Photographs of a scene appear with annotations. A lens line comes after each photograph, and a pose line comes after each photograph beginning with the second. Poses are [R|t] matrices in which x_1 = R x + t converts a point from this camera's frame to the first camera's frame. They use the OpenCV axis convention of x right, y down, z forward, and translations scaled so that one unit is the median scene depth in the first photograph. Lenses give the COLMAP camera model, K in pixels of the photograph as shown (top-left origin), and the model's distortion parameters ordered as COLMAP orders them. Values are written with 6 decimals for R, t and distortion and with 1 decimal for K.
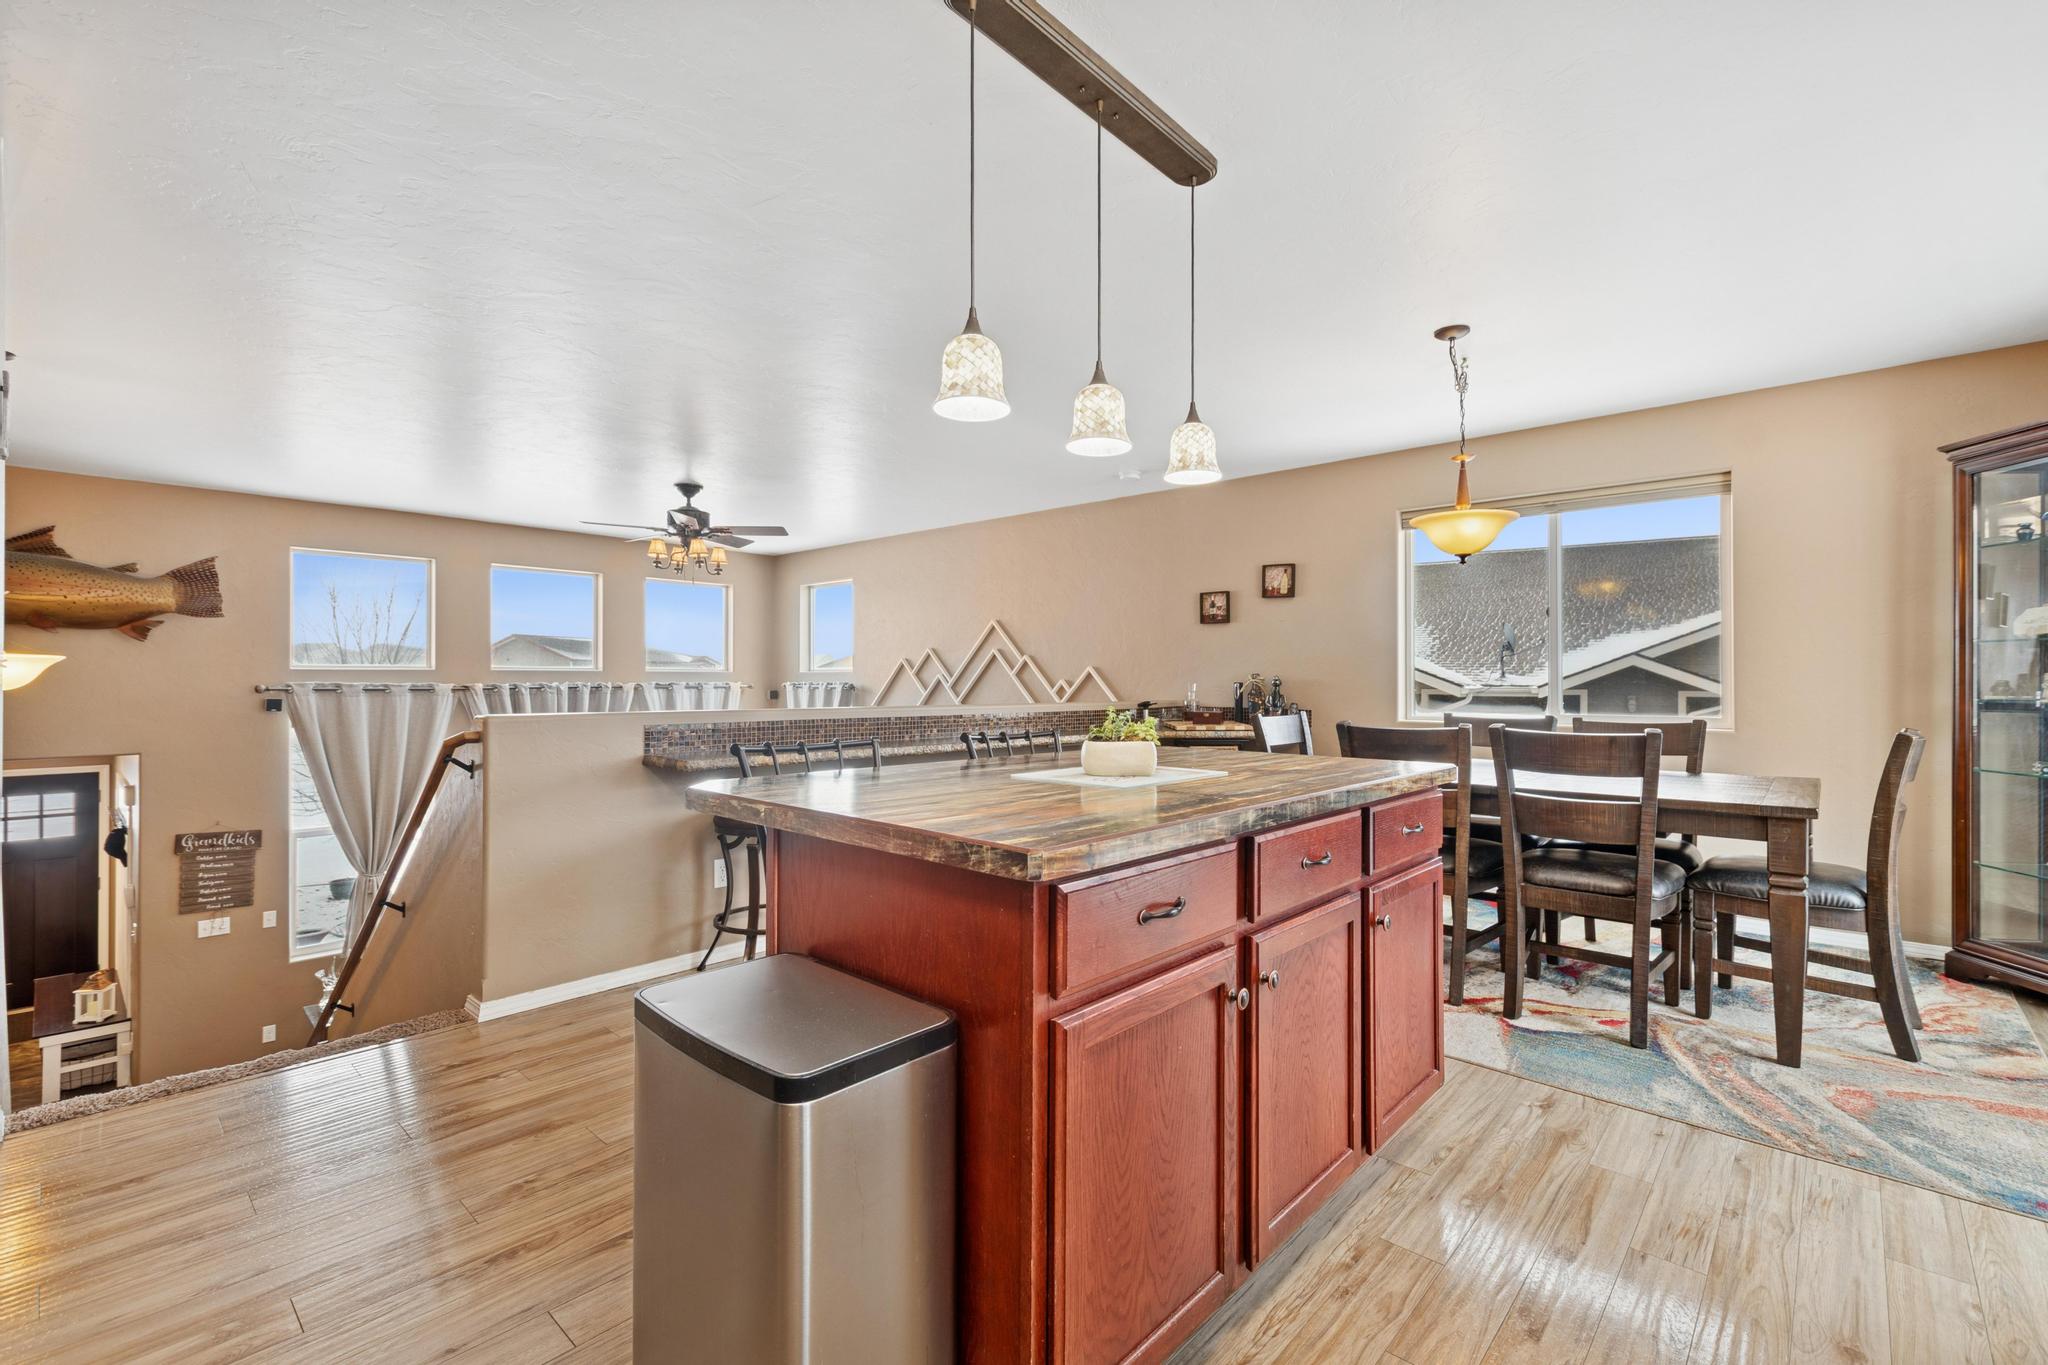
lens RADIAL K [[886.8, 0, 1013.7], [0, 886.8, 674.6], [0, 0, 1]] dist [0.007698, -0.002348]
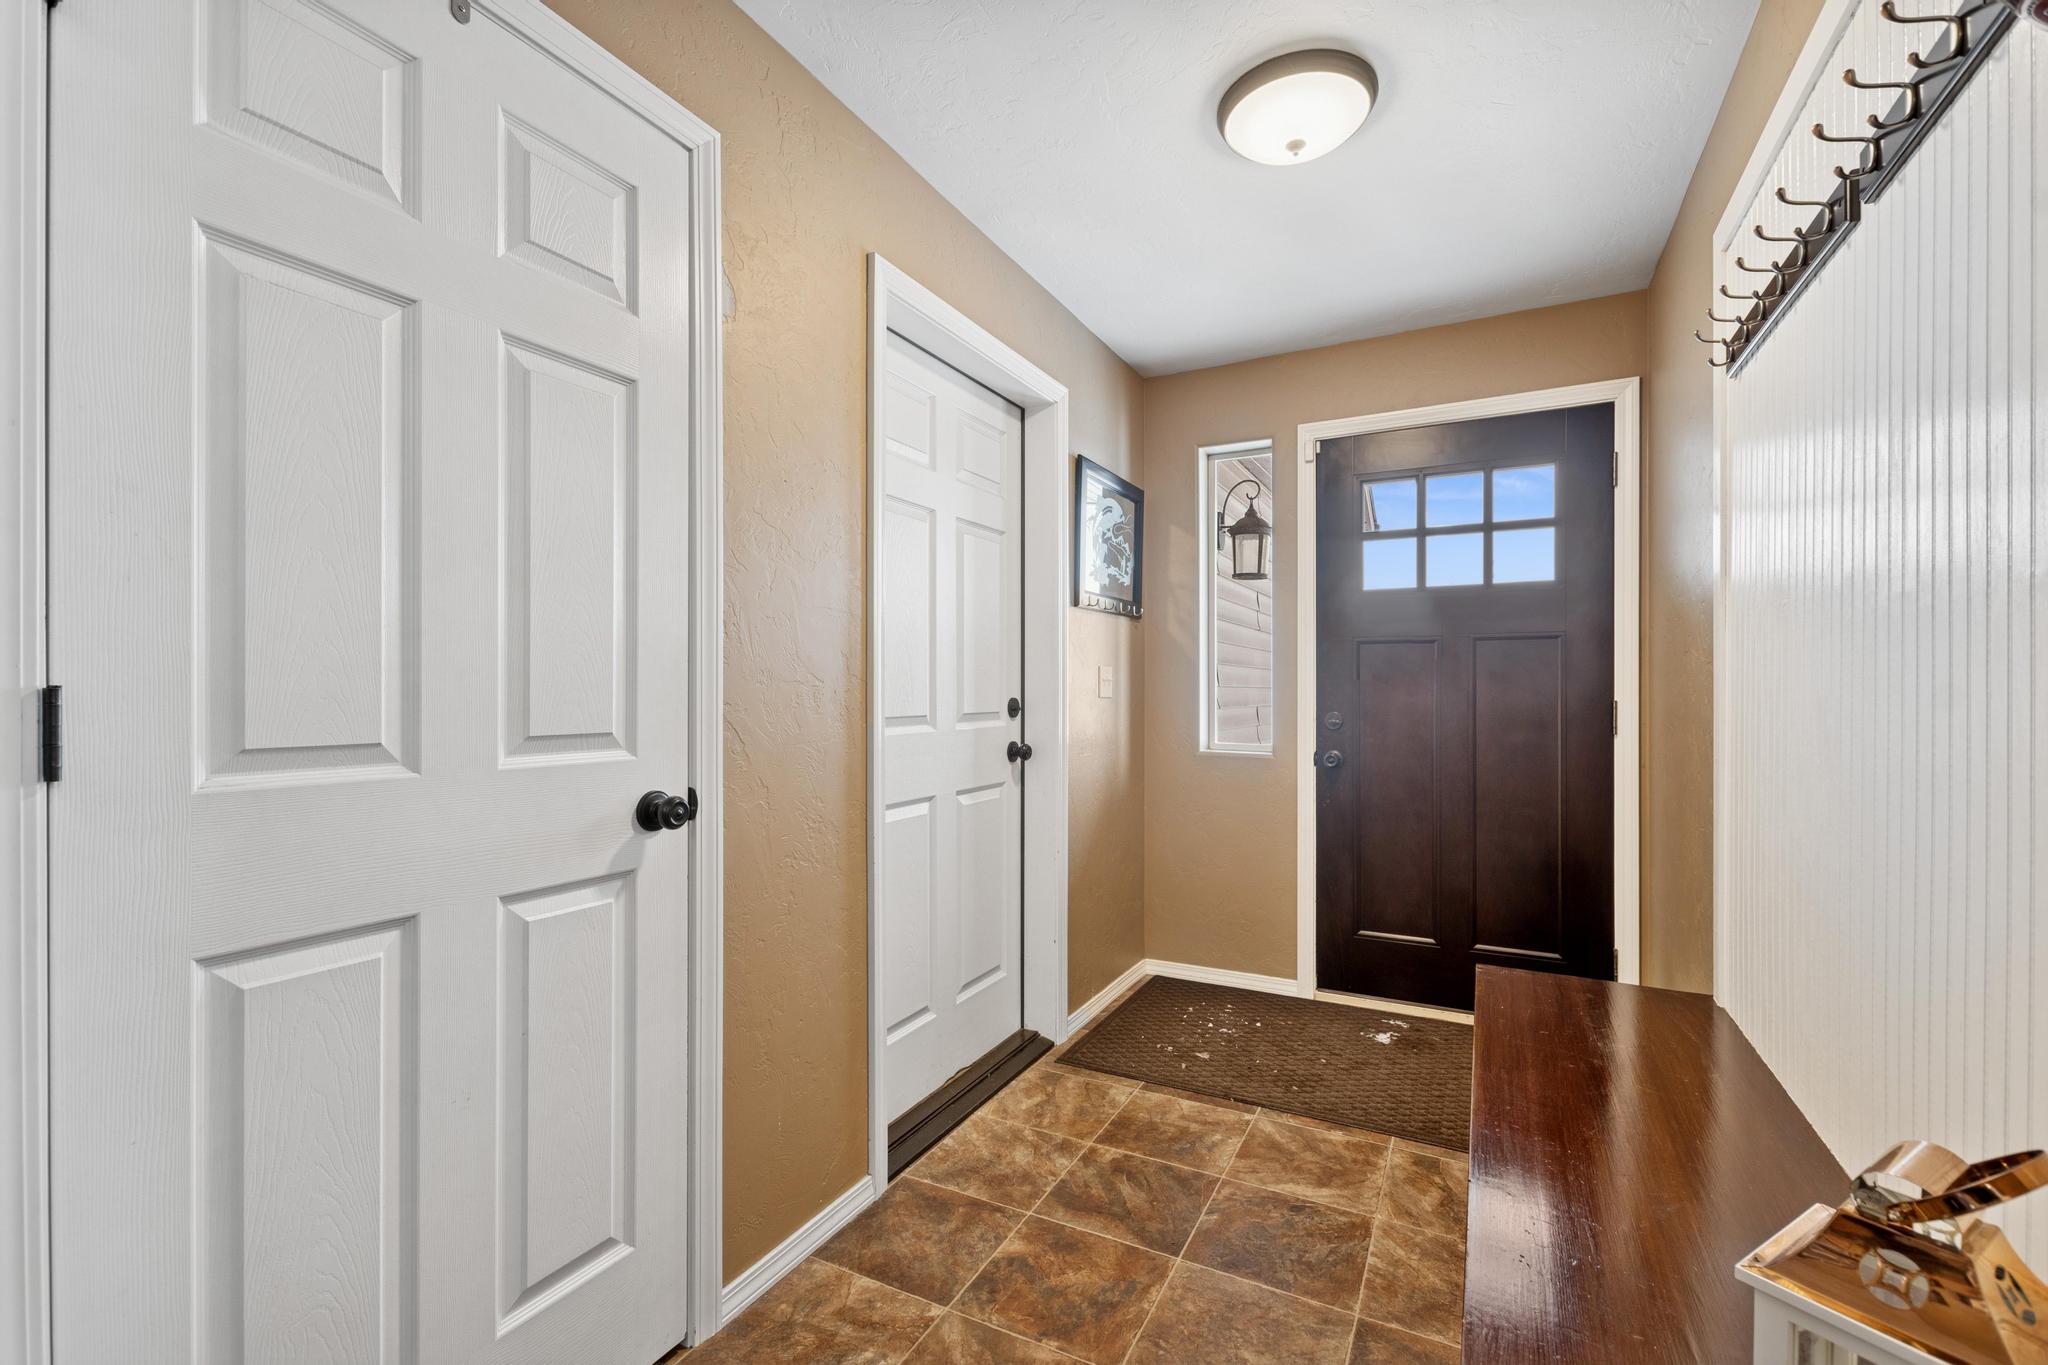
lens RADIAL K [[886.8, 0, 1031.9], [0, 886.8, 691.9], [0, 0, 1]] dist [0.007698, -0.002348]
pose [[0.269110, 0.001565, -0.963108, -0.965609], [0.002164, 0.999995, 0.002230, 0.284714], [0.963107, -0.002684, 0.269106, 0.882354]]
